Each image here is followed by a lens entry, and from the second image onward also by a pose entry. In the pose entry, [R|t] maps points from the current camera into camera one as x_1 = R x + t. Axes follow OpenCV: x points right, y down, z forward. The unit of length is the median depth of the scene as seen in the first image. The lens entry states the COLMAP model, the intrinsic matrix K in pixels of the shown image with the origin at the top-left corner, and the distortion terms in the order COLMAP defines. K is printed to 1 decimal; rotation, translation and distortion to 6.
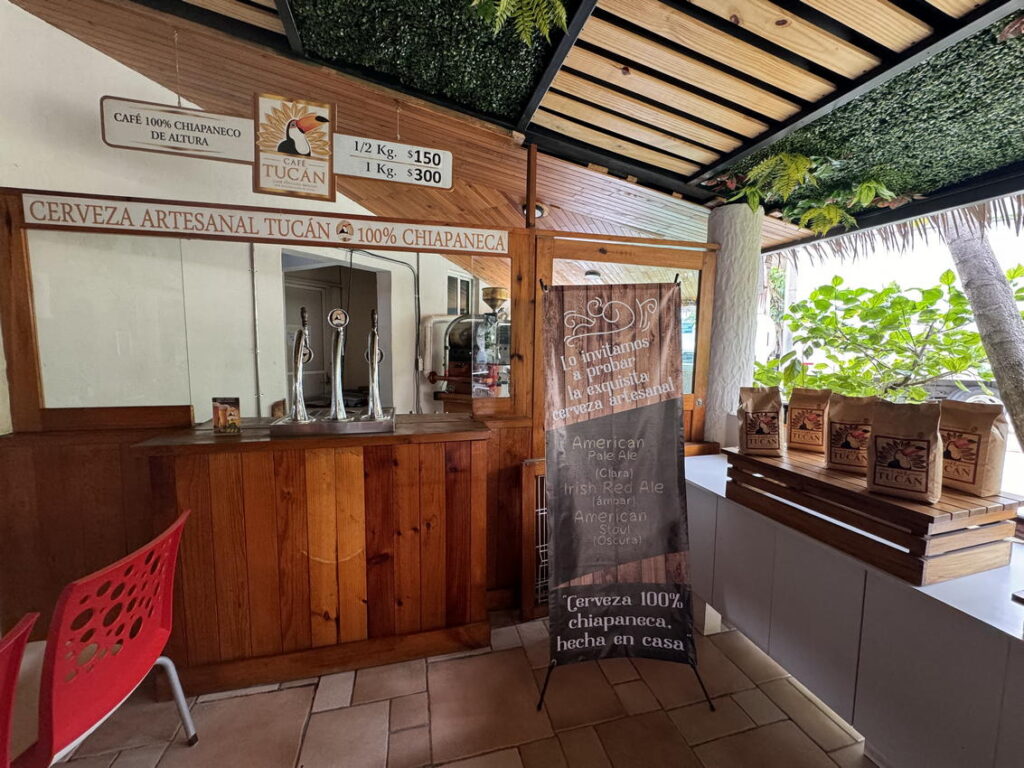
lens RADIAL K [[405.8, 0, 510.3], [0, 405.8, 383.2], [0, 0, 1]] dist [-0.003258, 0.000398]
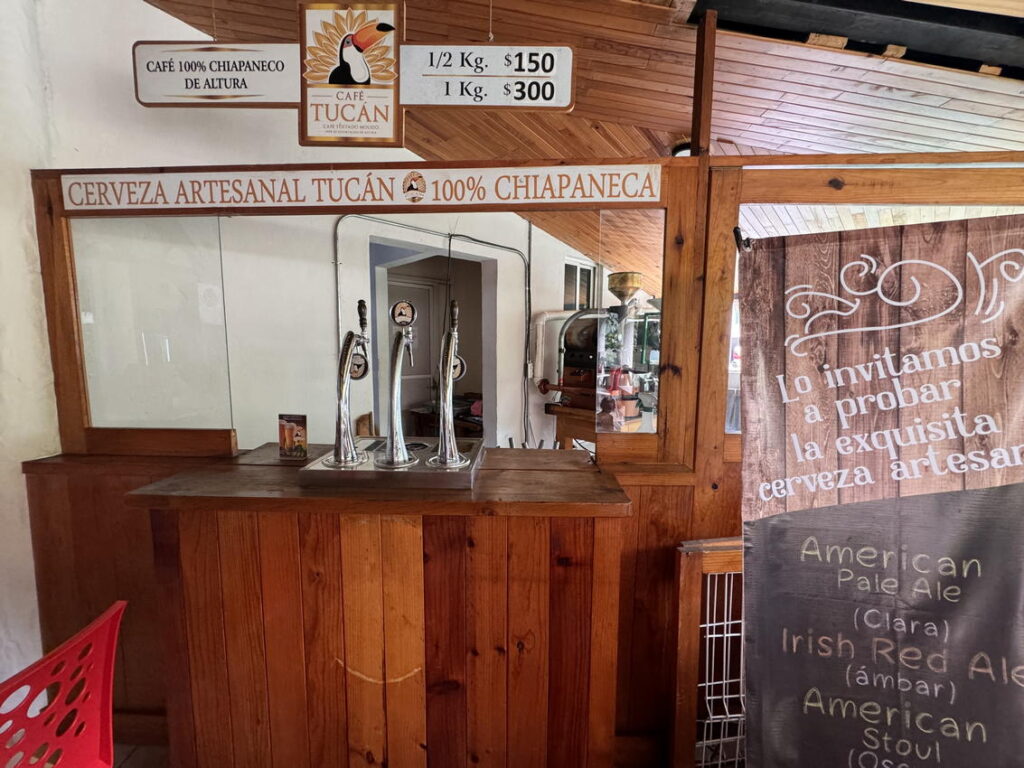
lens RADIAL K [[405.8, 0, 510.3], [0, 405.8, 383.2], [0, 0, 1]] dist [-0.003258, 0.000398]
pose [[0.959101, 0.020389, -0.282330, -0.053075], [-0.019832, 0.999792, 0.004833, -0.051662], [0.282369, 0.000964, 0.959305, 0.413806]]
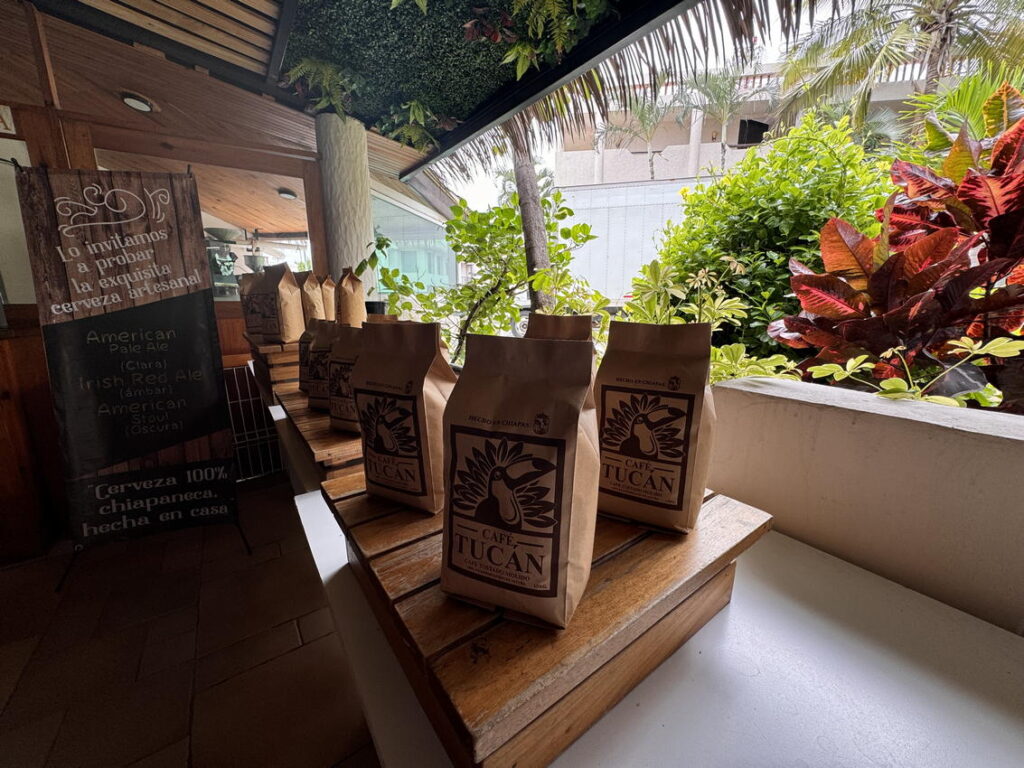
lens RADIAL K [[405.8, 0, 510.3], [0, 405.8, 383.2], [0, 0, 1]] dist [-0.003258, 0.000398]
pose [[0.937257, -0.089732, 0.336893, 0.768065], [0.047888, 0.990287, 0.130534, 0.176207], [-0.345334, -0.106211, 0.932450, -0.278040]]
